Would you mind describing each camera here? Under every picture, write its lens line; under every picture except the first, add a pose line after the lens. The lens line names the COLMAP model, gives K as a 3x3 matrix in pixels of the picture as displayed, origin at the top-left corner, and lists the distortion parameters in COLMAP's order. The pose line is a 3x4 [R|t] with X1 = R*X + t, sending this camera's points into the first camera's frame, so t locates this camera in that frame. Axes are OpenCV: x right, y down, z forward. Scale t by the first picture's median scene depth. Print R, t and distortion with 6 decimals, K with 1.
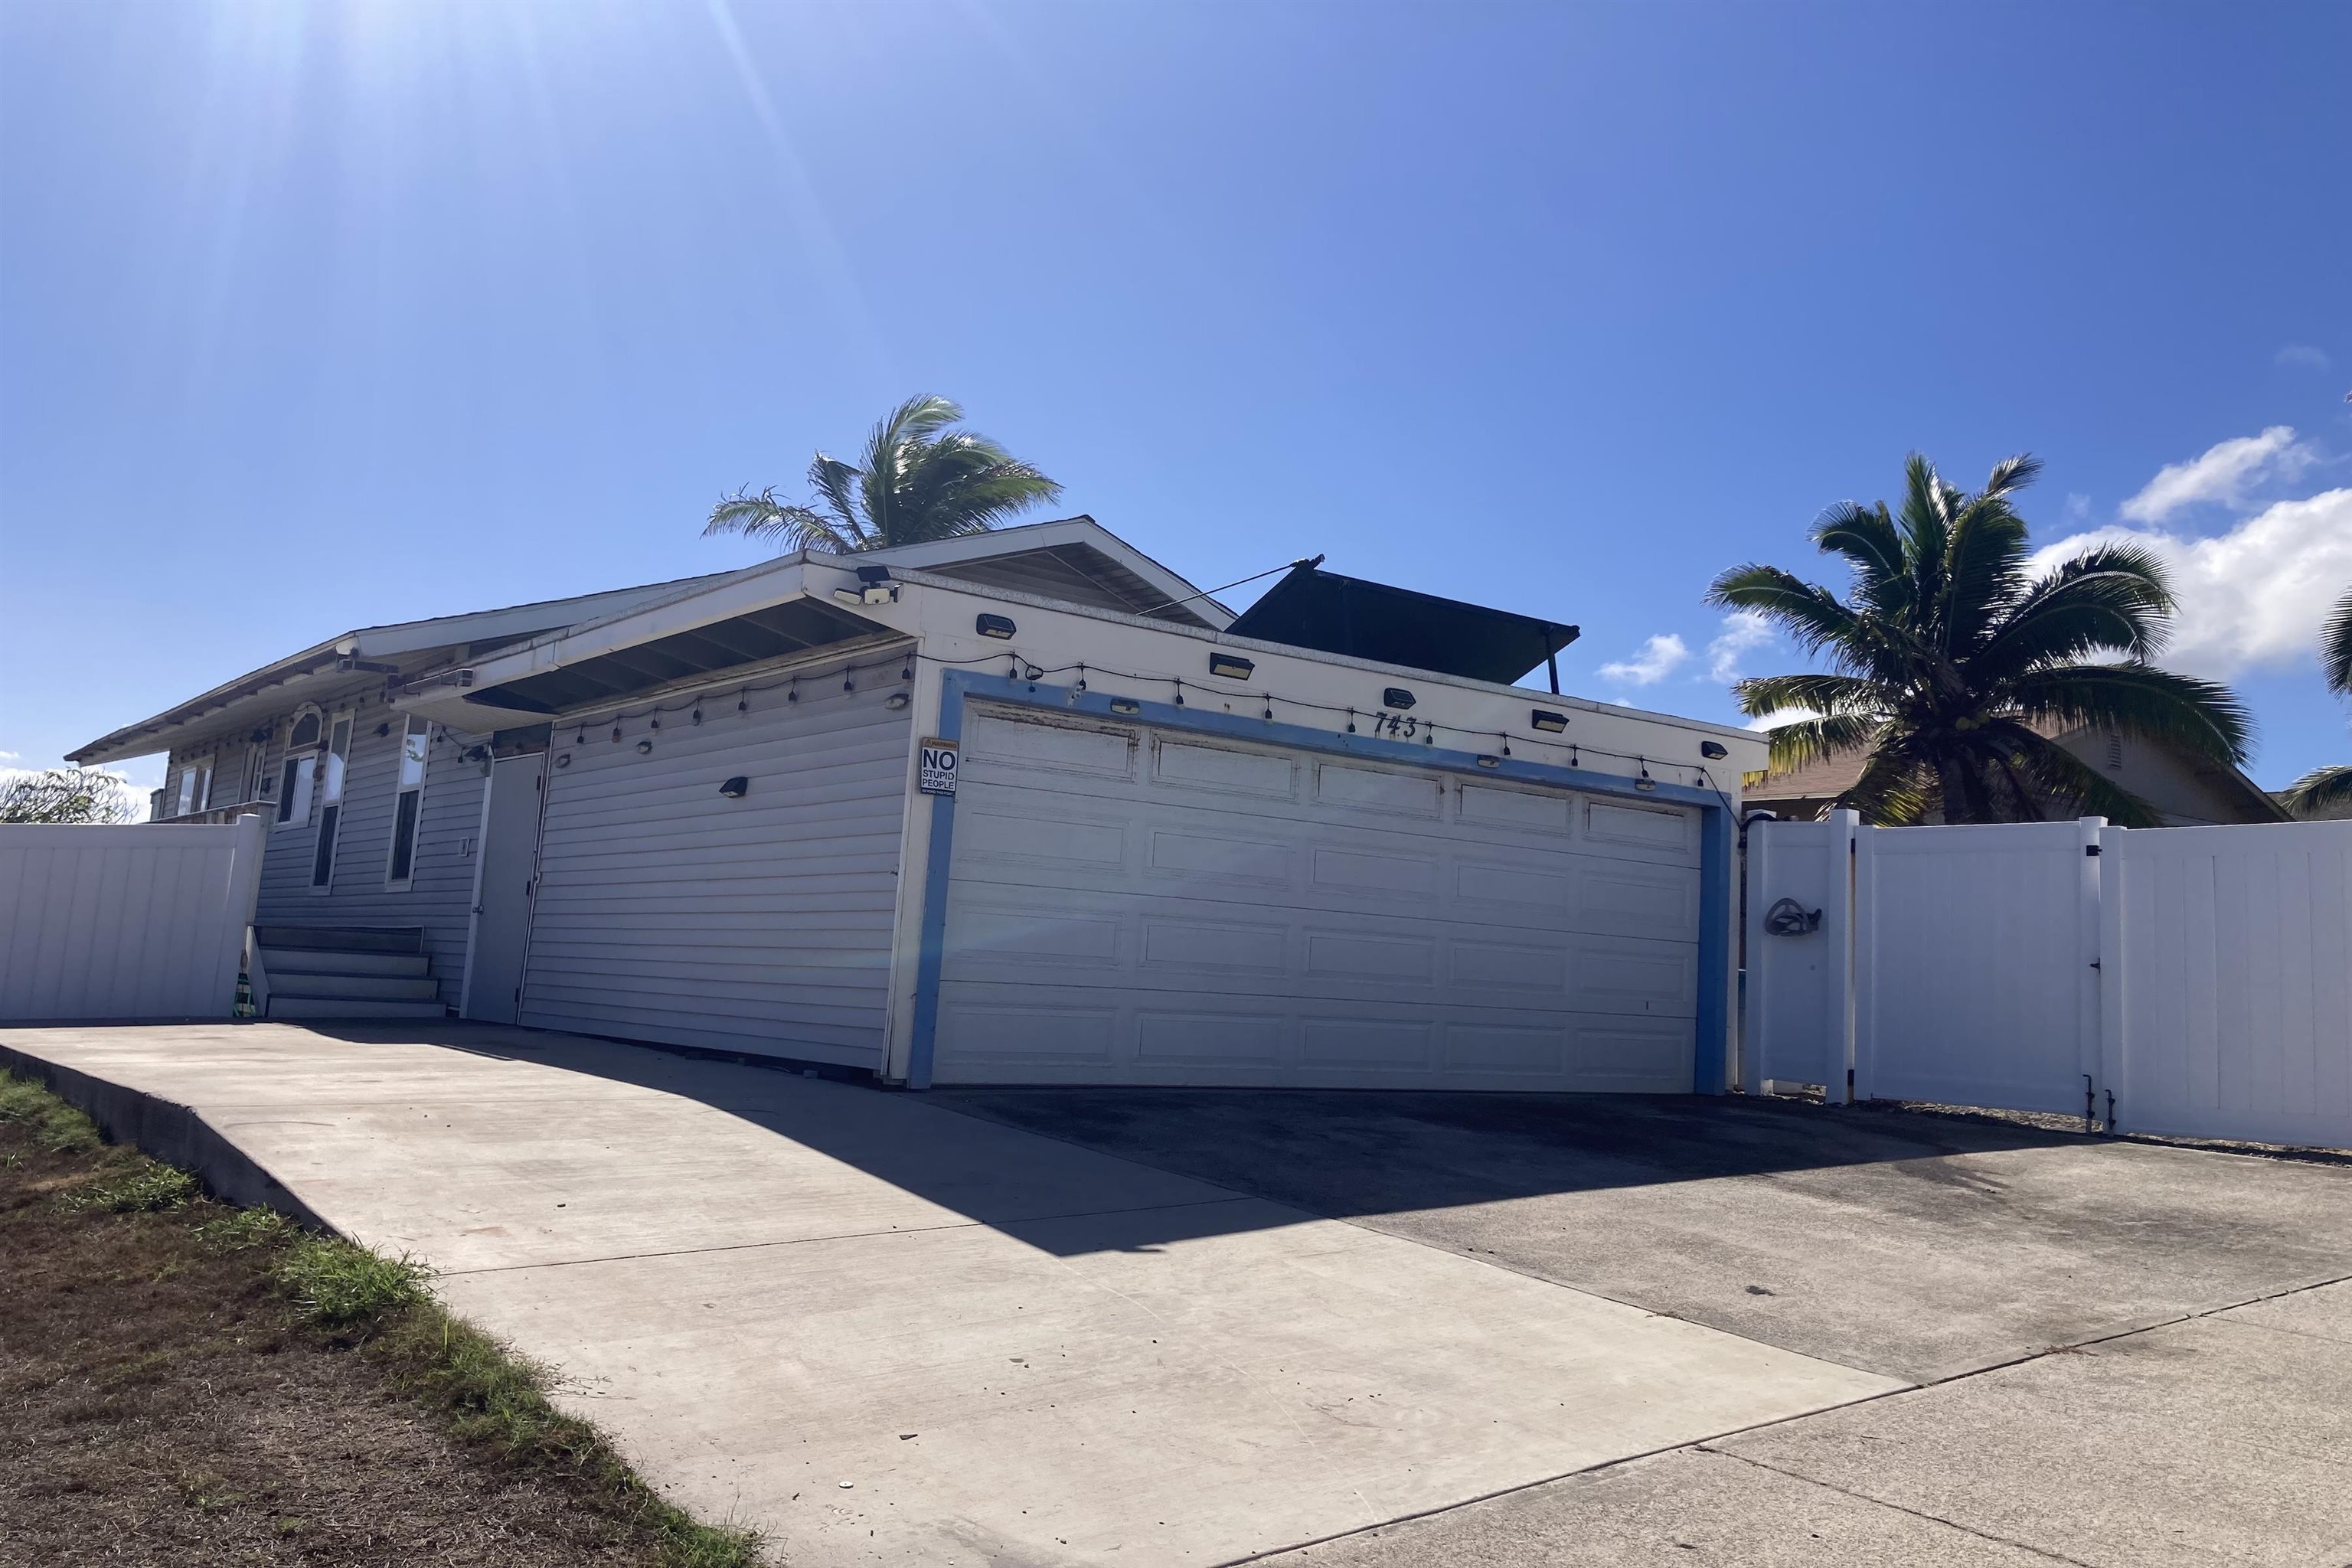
lens RADIAL K [[1988.4, 0, 1105.0], [0, 1988.4, 643.2], [0, 0, 1]] dist [-0.005571, -0.002665]
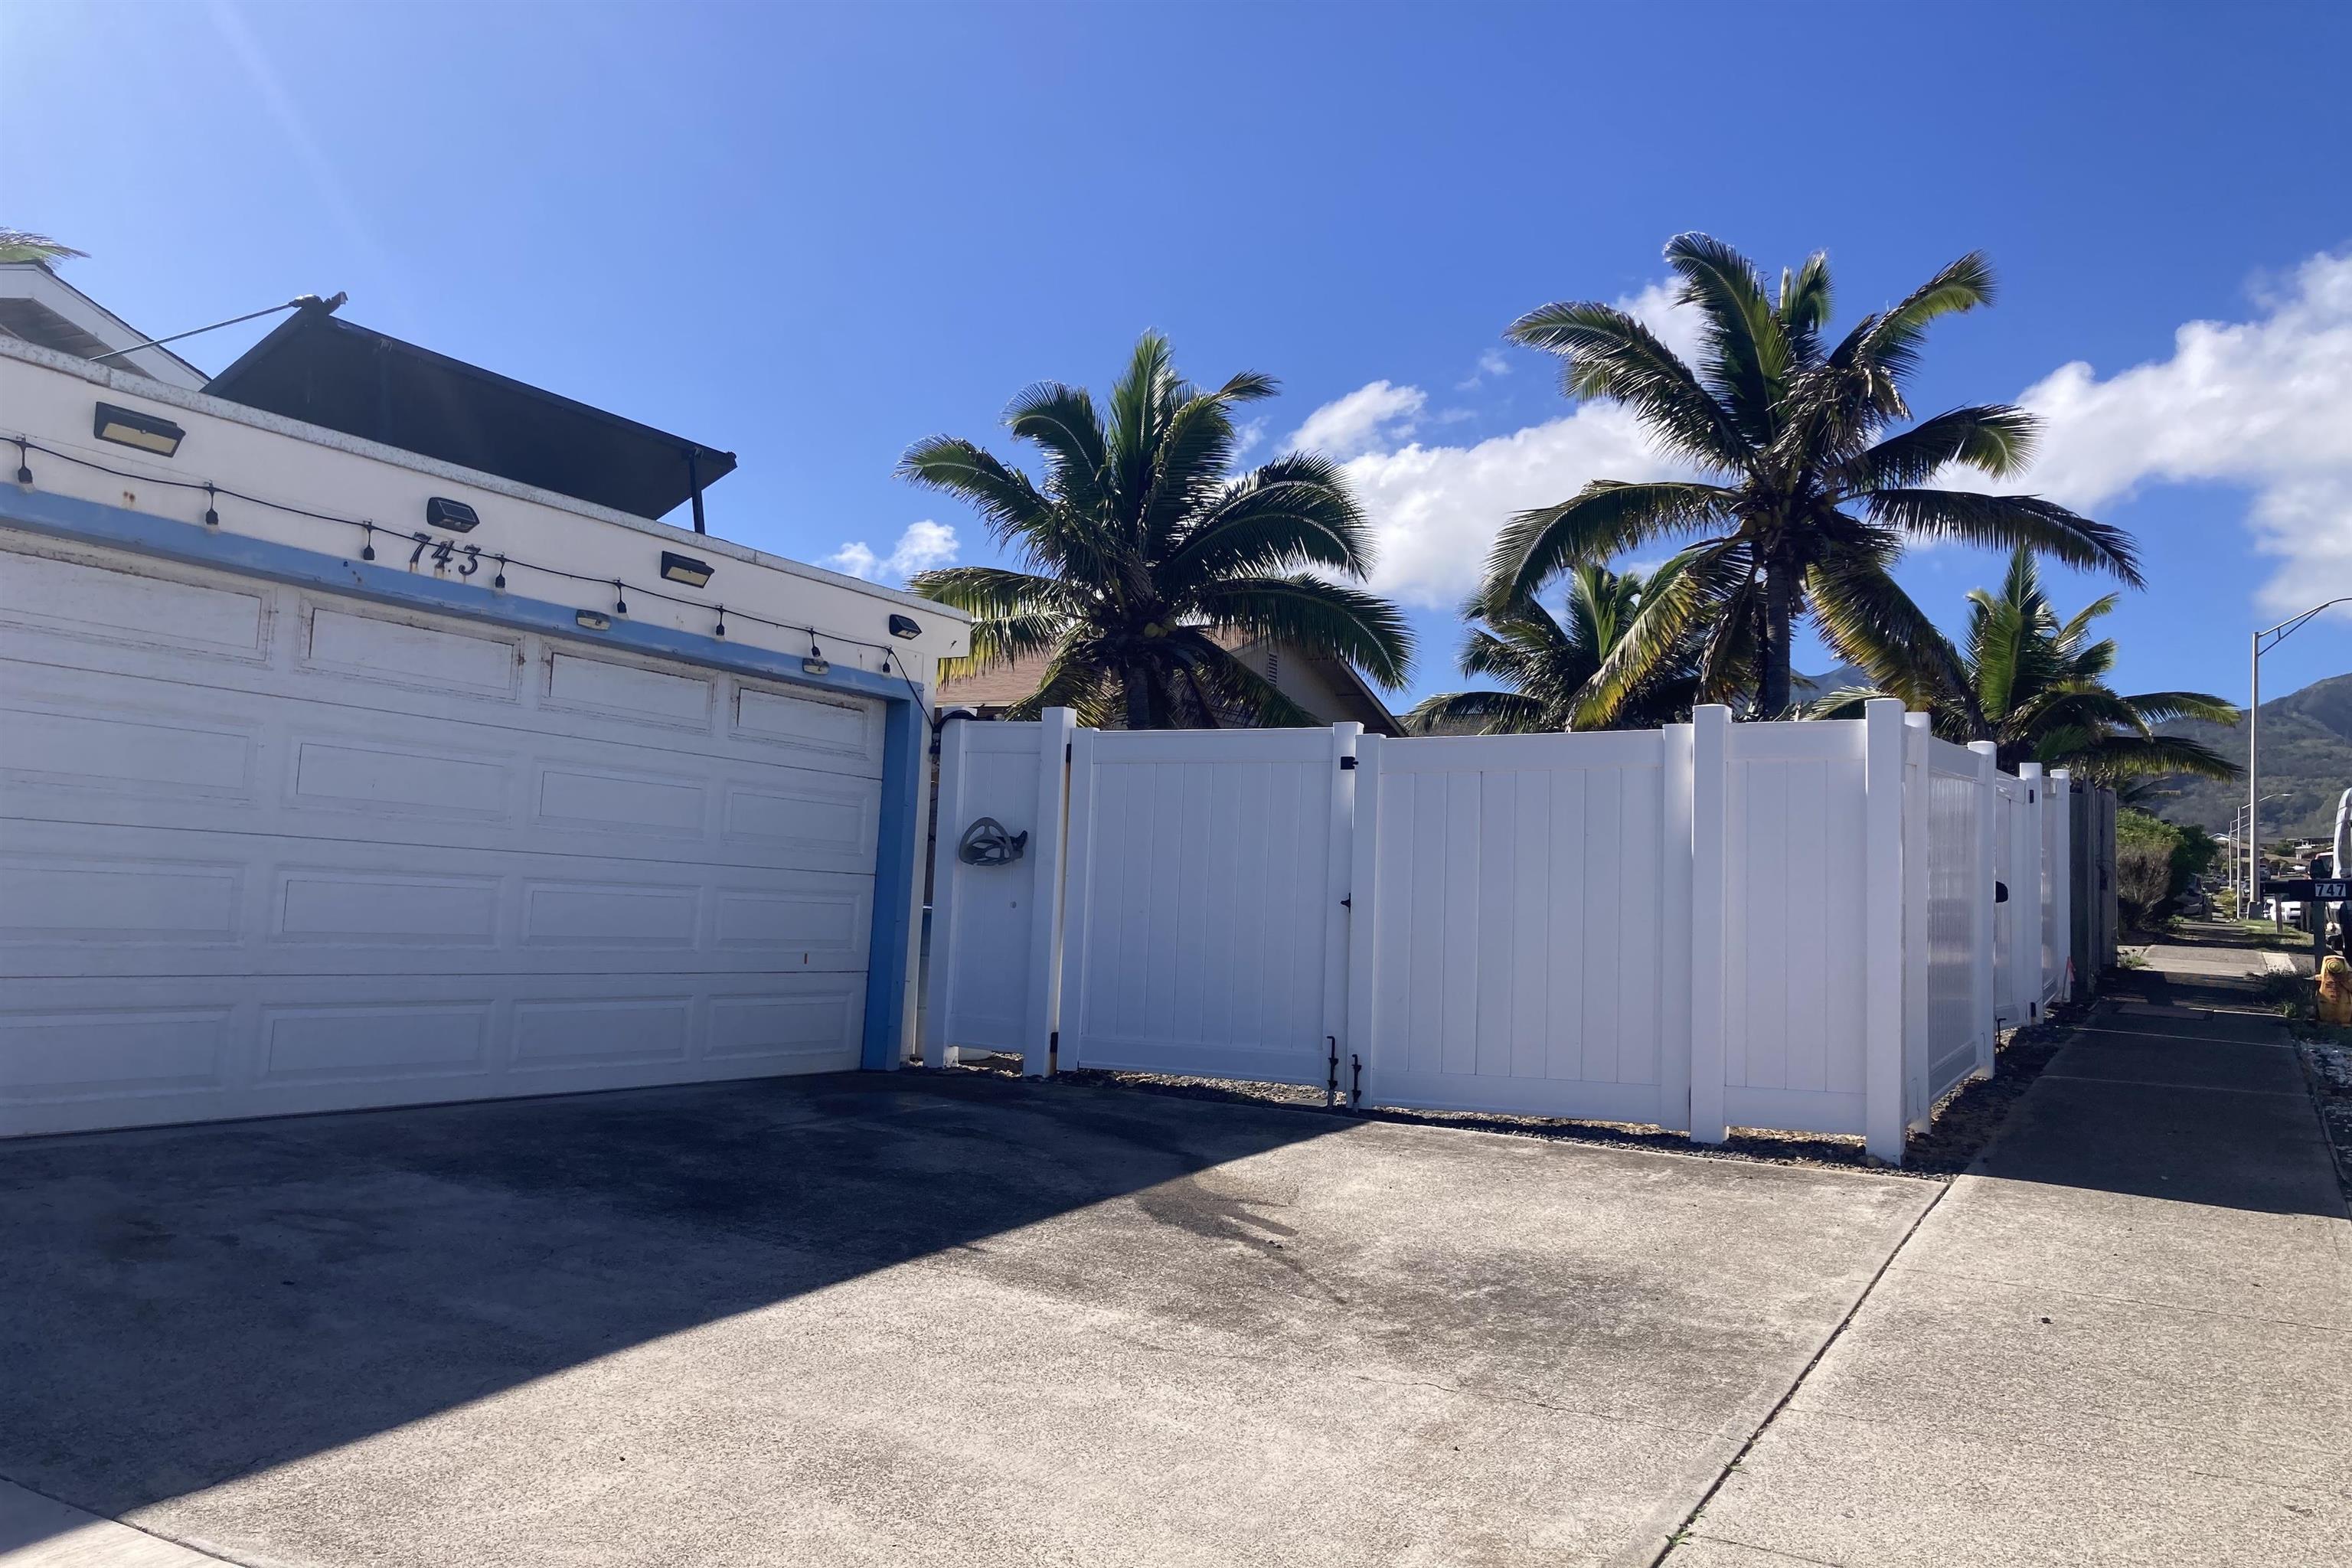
lens RADIAL K [[1929.5, 0, 1122.0], [0, 1929.5, 789.6], [0, 0, 1]] dist [0.000674, 0.001682]
pose [[0.912722, 0.009887, 0.408461, 0.084856], [-0.058202, 0.992659, 0.106026, 0.035001], [-0.404414, -0.120546, 0.906597, 0.303424]]
